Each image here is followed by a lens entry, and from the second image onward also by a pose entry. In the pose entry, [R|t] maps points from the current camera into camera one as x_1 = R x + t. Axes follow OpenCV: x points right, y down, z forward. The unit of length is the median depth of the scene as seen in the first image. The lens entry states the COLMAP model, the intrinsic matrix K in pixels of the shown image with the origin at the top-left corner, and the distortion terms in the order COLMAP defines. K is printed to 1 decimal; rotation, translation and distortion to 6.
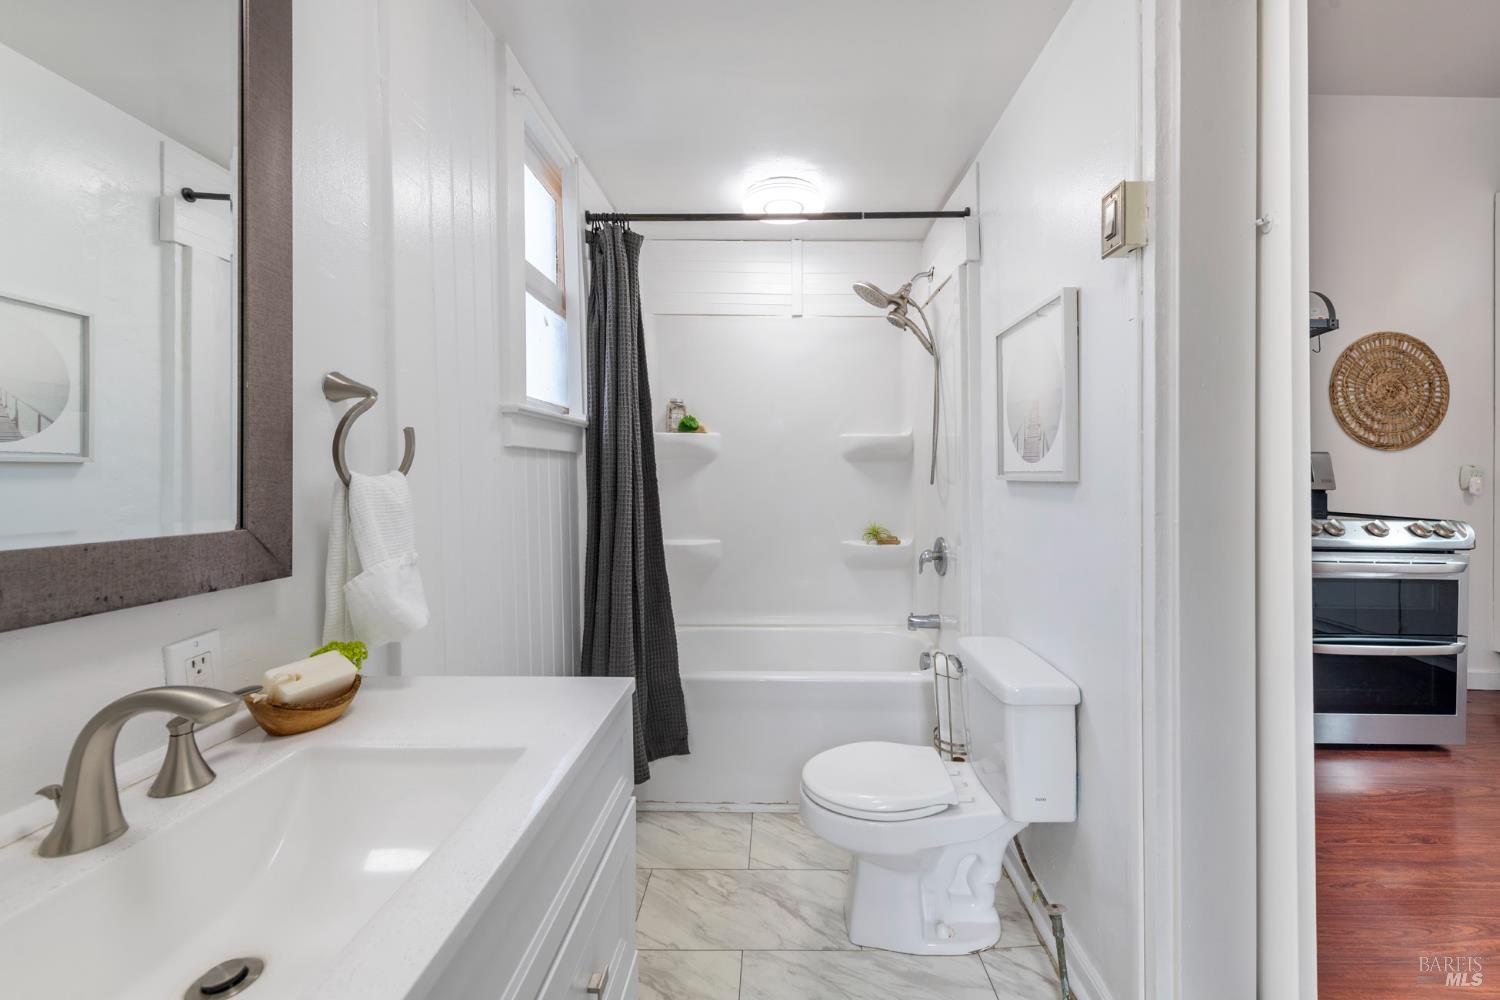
lens RADIAL K [[599.2, 0, 787.8], [0, 599.2, 478.6], [0, 0, 1]] dist [-0.000052, -0.000144]
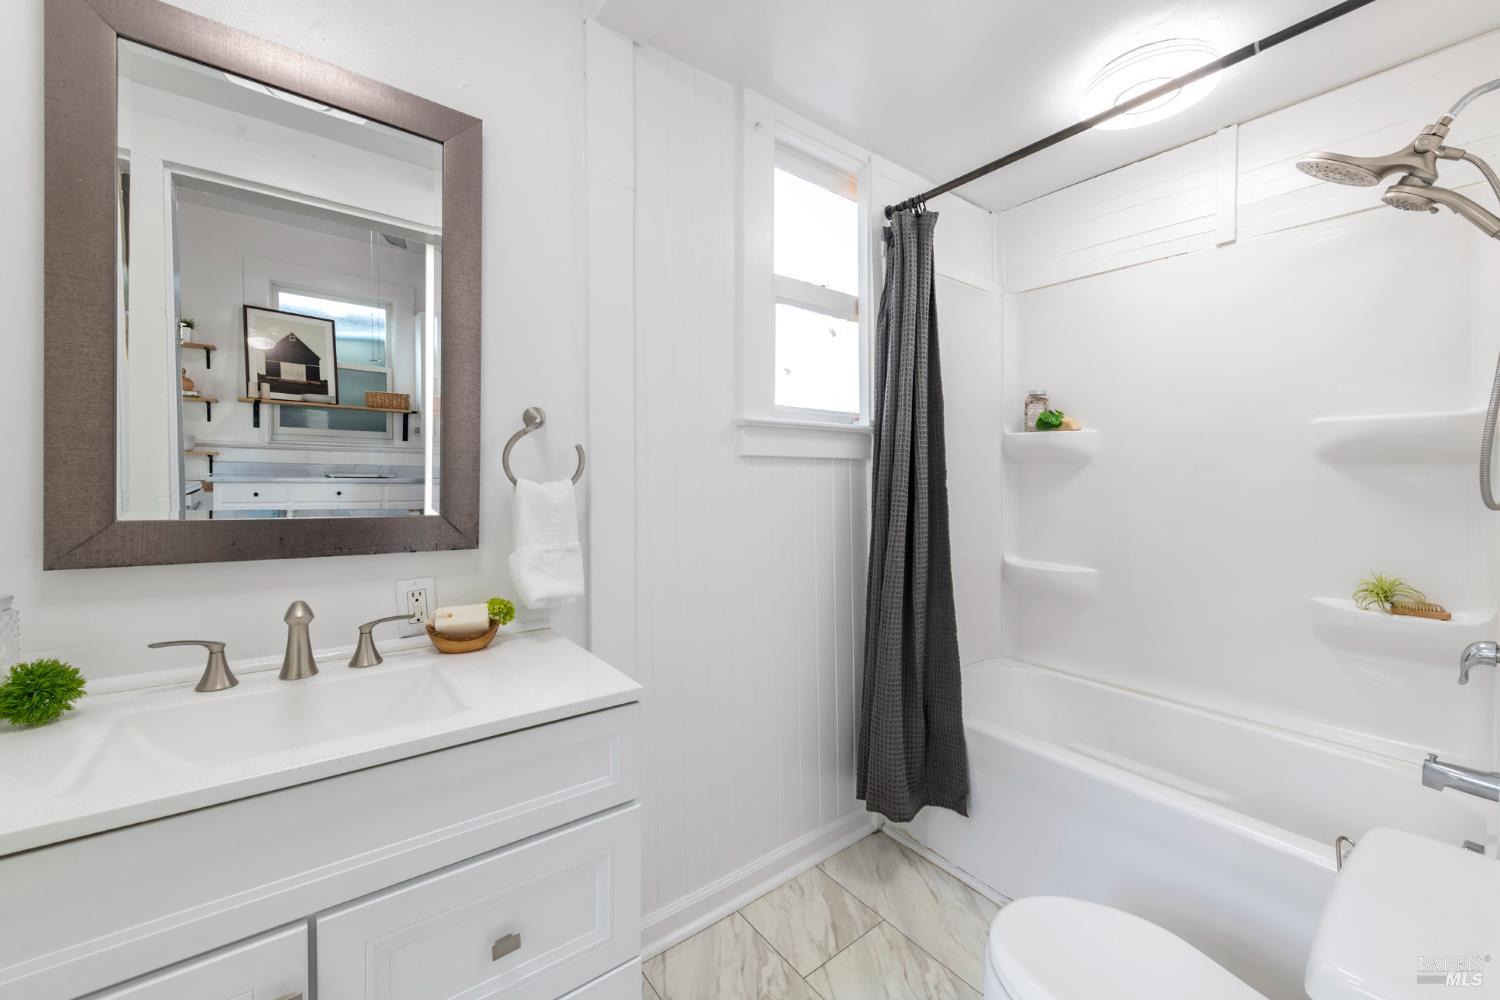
lens RADIAL K [[597.1, 0, 751.6], [0, 597.1, 490.3], [0, 0, 1]] dist [0.001118, -0.000364]
pose [[0.607909, 0.023131, -0.793670, 0.299229], [-0.014475, 0.999732, 0.018050, -0.007469], [0.793875, 0.000515, 0.608081, 0.250362]]
